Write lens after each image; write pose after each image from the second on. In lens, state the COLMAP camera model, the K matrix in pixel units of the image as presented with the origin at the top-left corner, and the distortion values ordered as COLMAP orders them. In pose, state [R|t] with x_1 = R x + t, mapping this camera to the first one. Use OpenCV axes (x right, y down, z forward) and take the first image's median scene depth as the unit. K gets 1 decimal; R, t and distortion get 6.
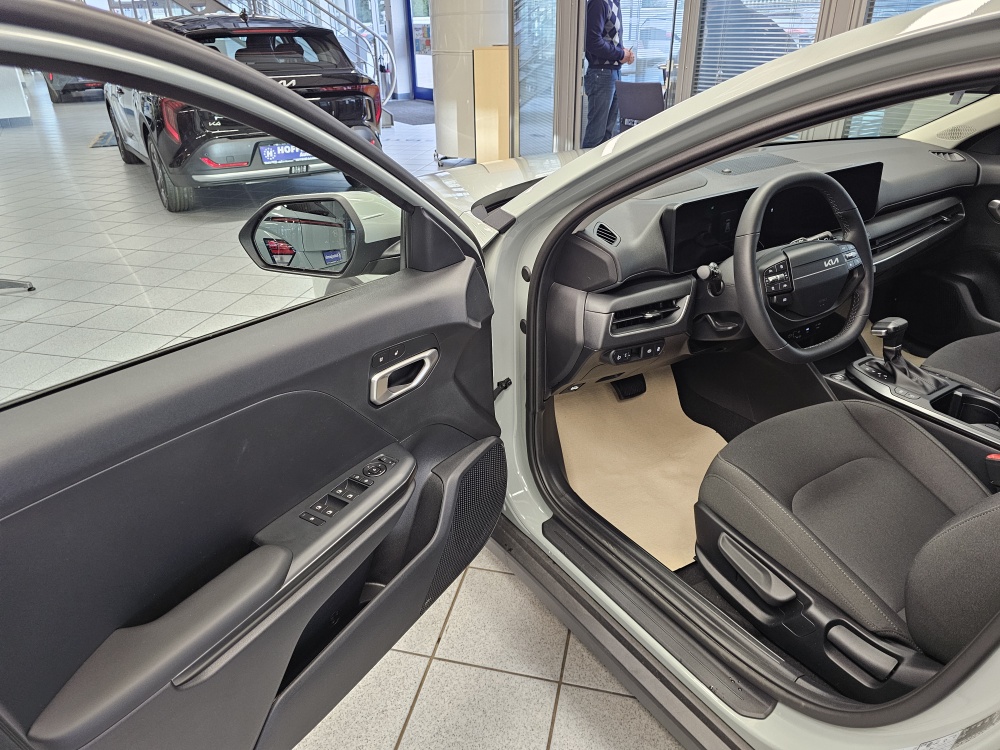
lens RADIAL K [[673.0, 0, 489.3], [0, 673.0, 369.7], [0, 0, 1]] dist [0.045356, -0.055409]
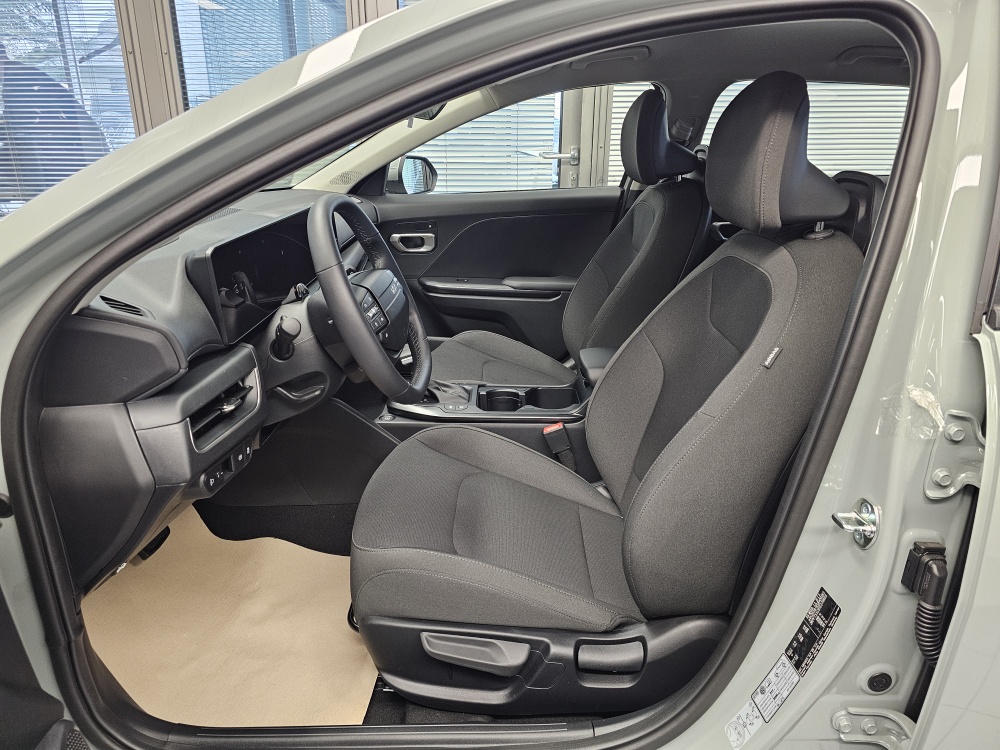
lens RADIAL K [[673.0, 0, 504.5], [0, 673.0, 361.0], [0, 0, 1]] dist [0.045356, -0.055409]
pose [[0.528933, -0.246385, 0.812111, -0.156683], [0.365964, 0.929604, 0.043676, -0.050620], [-0.765702, 0.274101, 0.581866, 0.366788]]
